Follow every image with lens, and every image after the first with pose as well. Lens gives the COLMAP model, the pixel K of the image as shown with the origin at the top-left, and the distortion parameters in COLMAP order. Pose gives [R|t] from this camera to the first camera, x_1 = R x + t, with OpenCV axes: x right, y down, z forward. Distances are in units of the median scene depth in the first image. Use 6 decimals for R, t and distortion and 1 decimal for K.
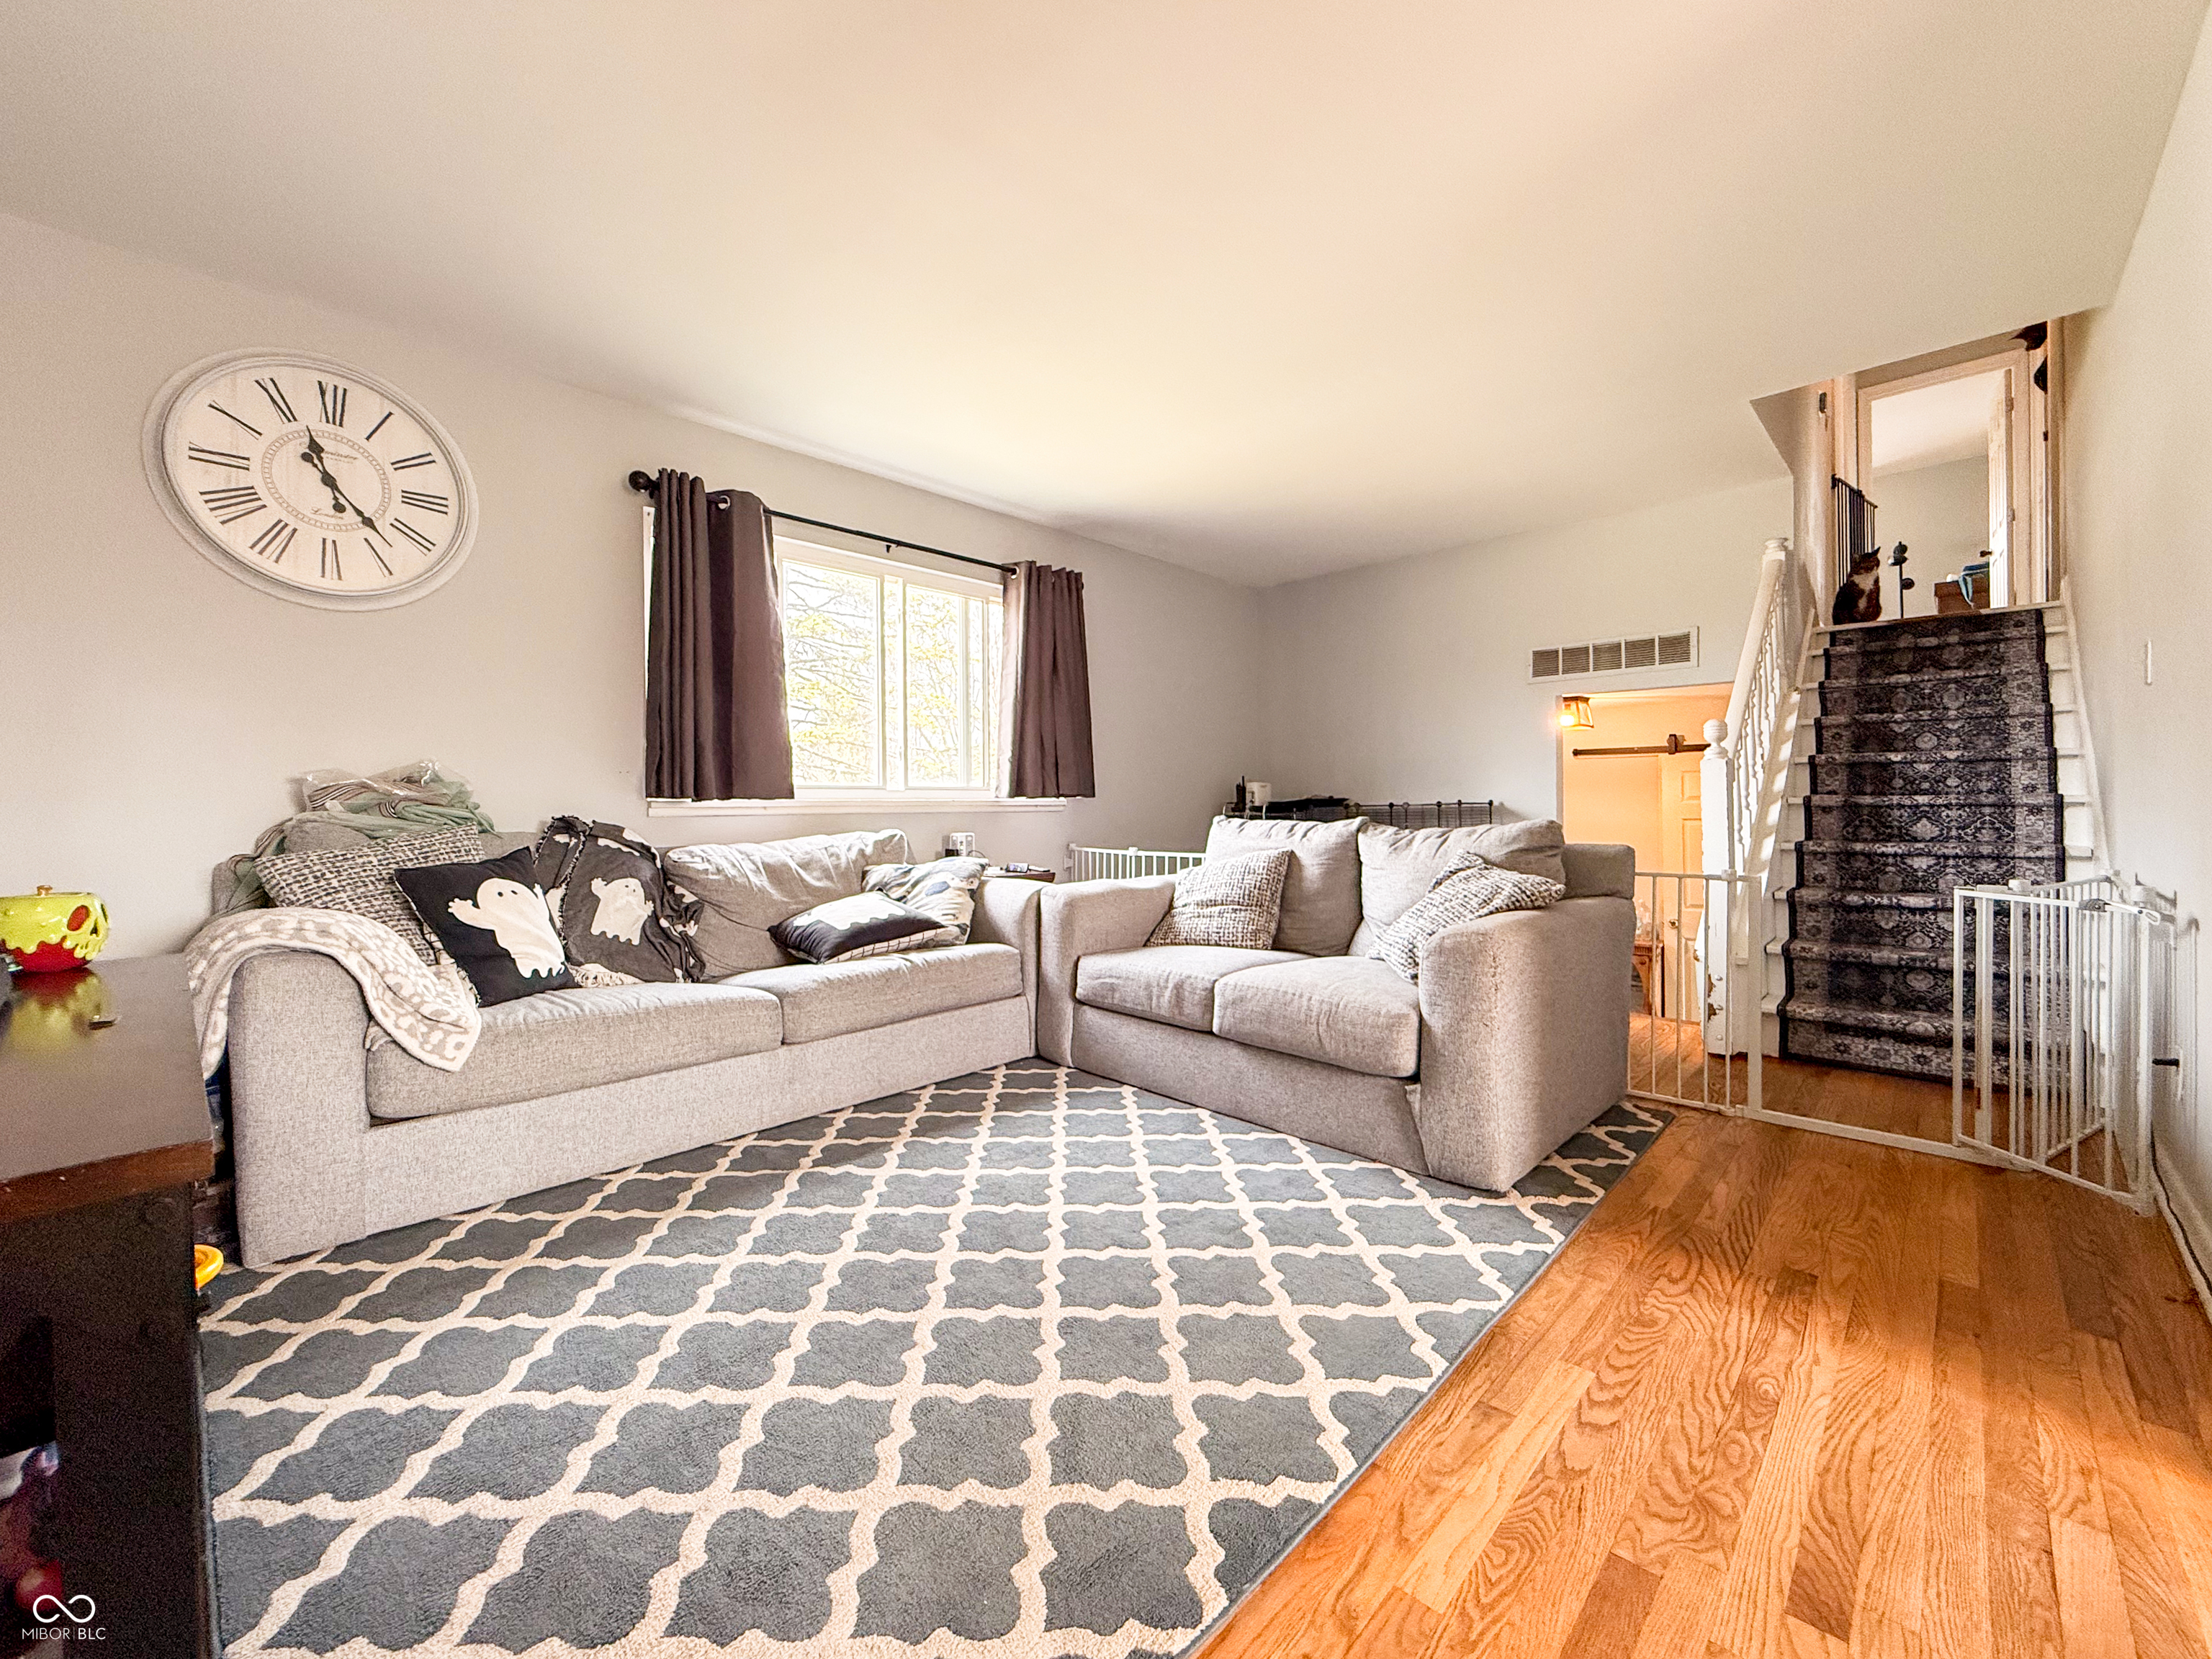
lens RADIAL K [[891.6, 0, 1106.0], [0, 891.6, 829.5], [0, 0, 1]] dist [0.001242, 0.000018]
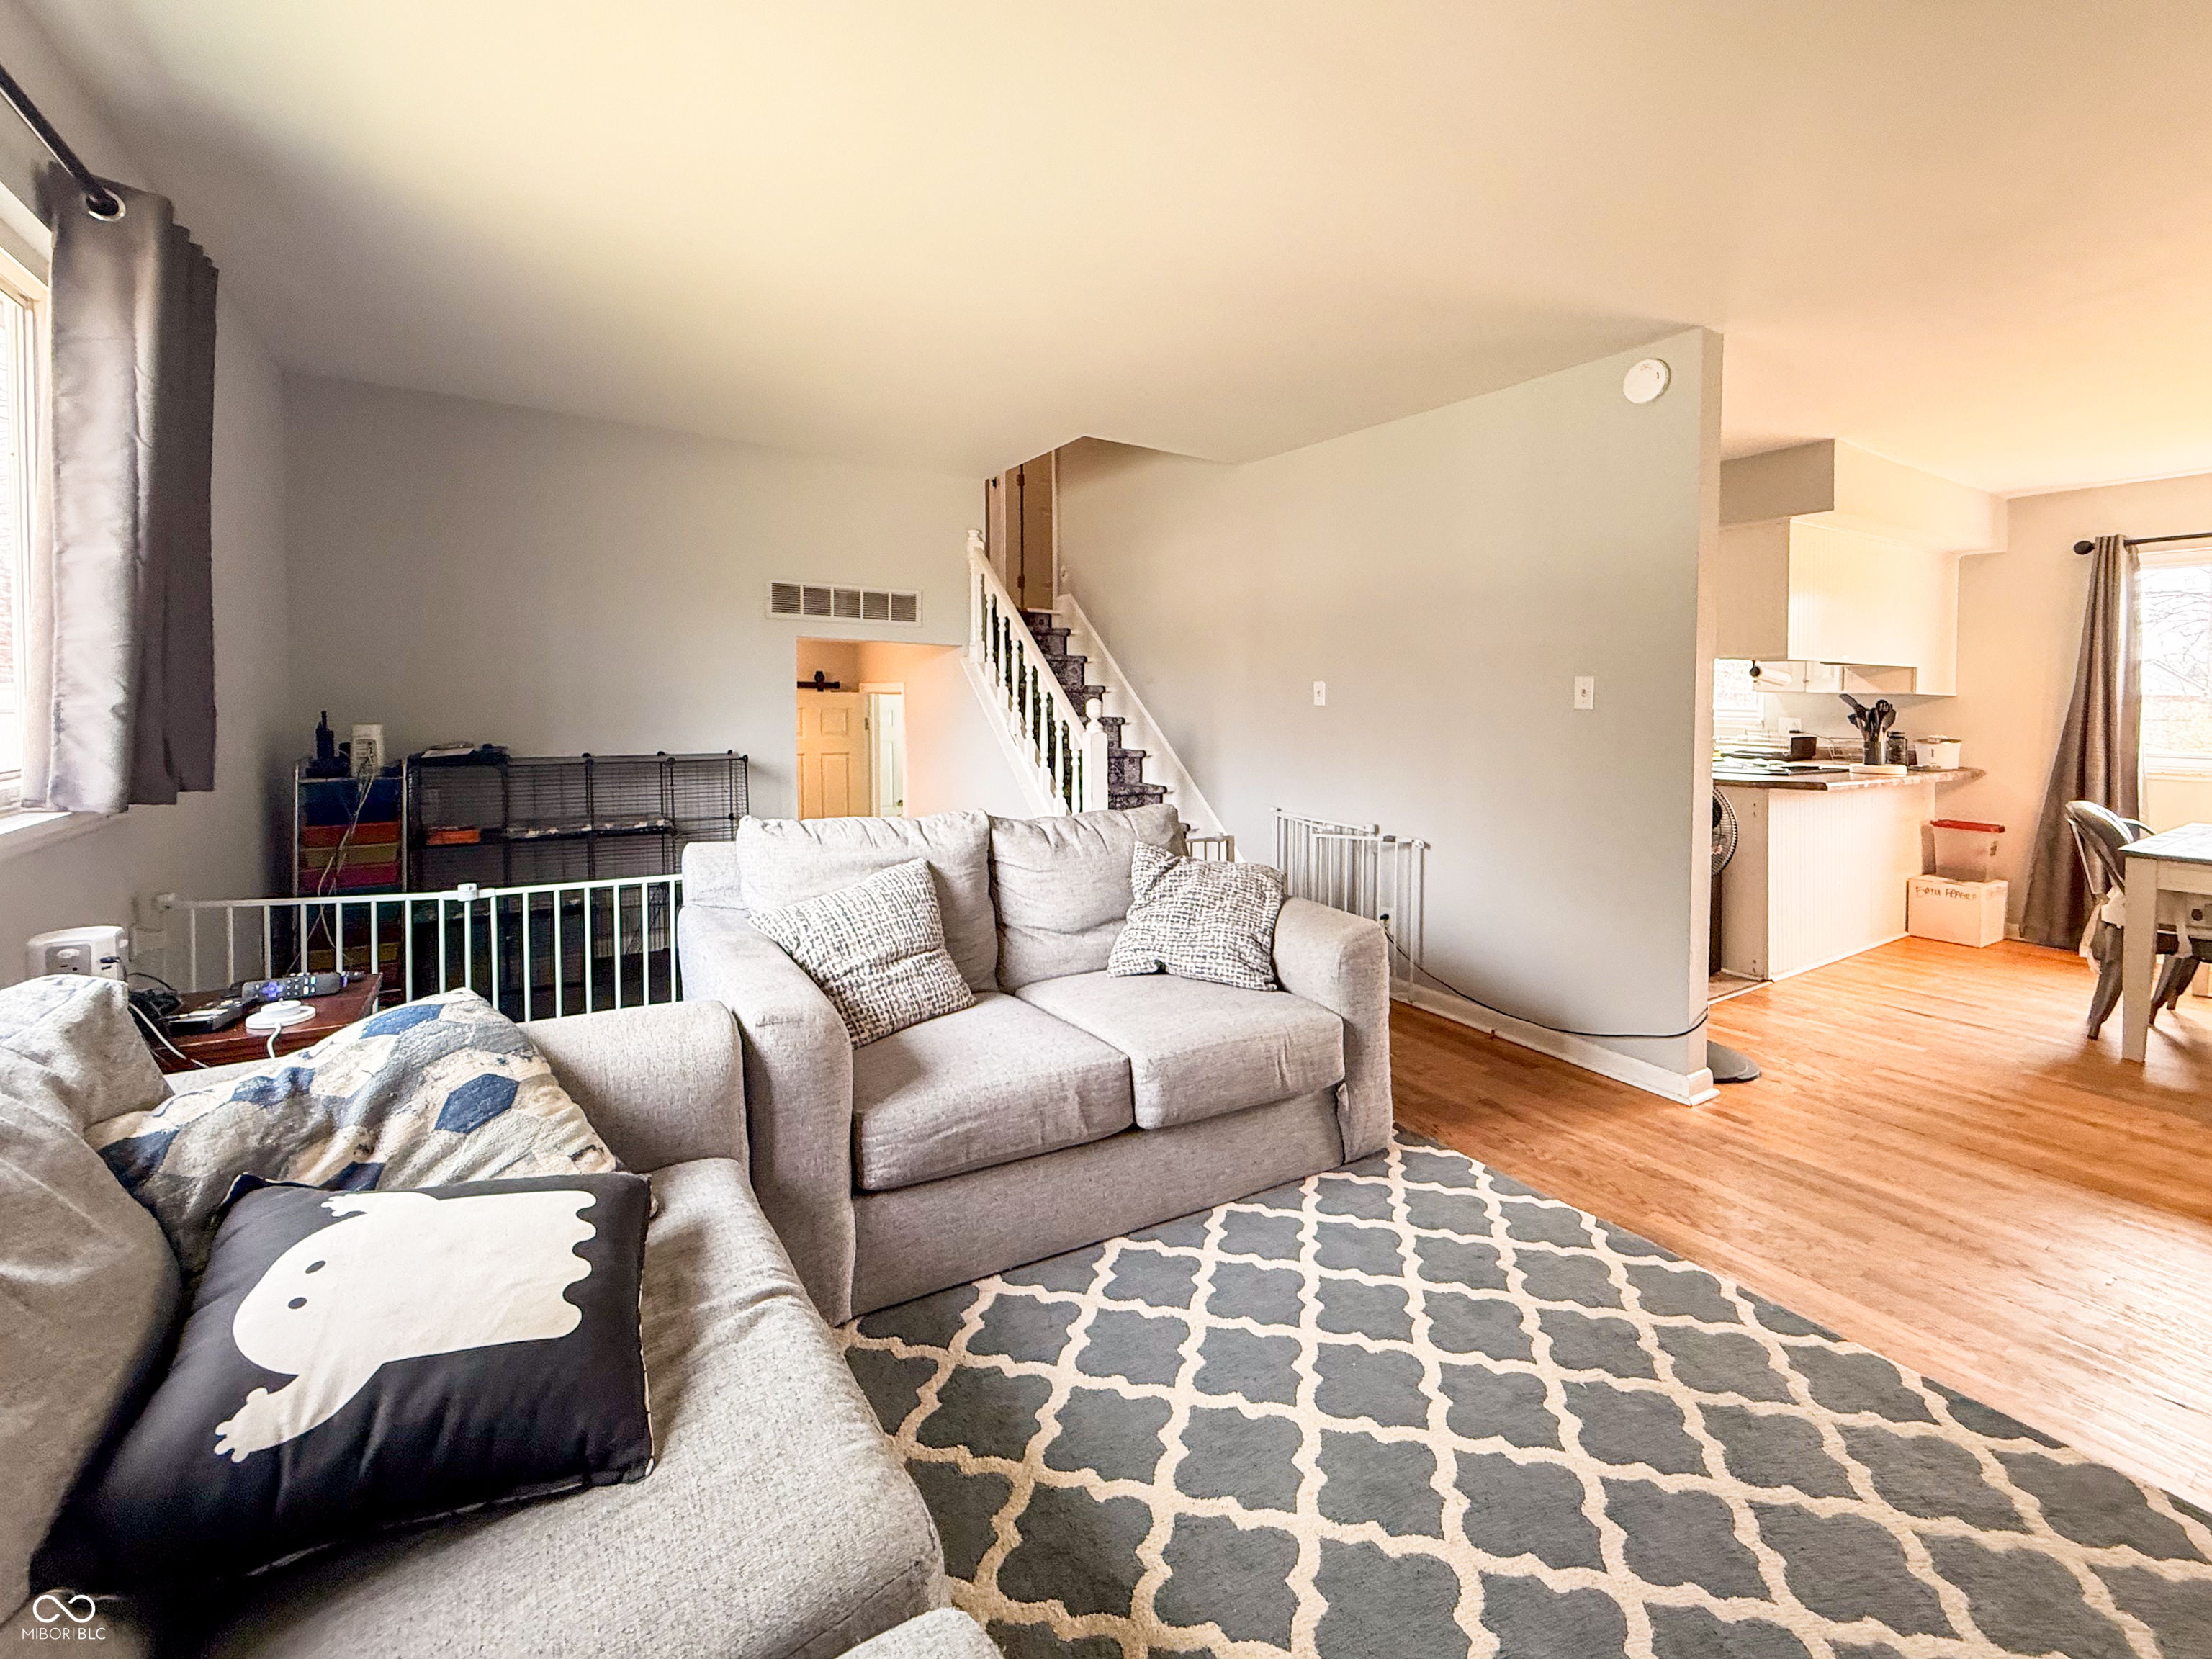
lens RADIAL K [[932.6, 0, 1104.1], [0, 932.6, 735.2], [0, 0, 1]] dist [-0.008901, -0.000450]
pose [[0.248534, -0.020056, 0.968416, -0.591453], [0.003874, 0.999798, 0.019711, -0.111602], [-0.968615, -0.001148, 0.248561, 0.768551]]
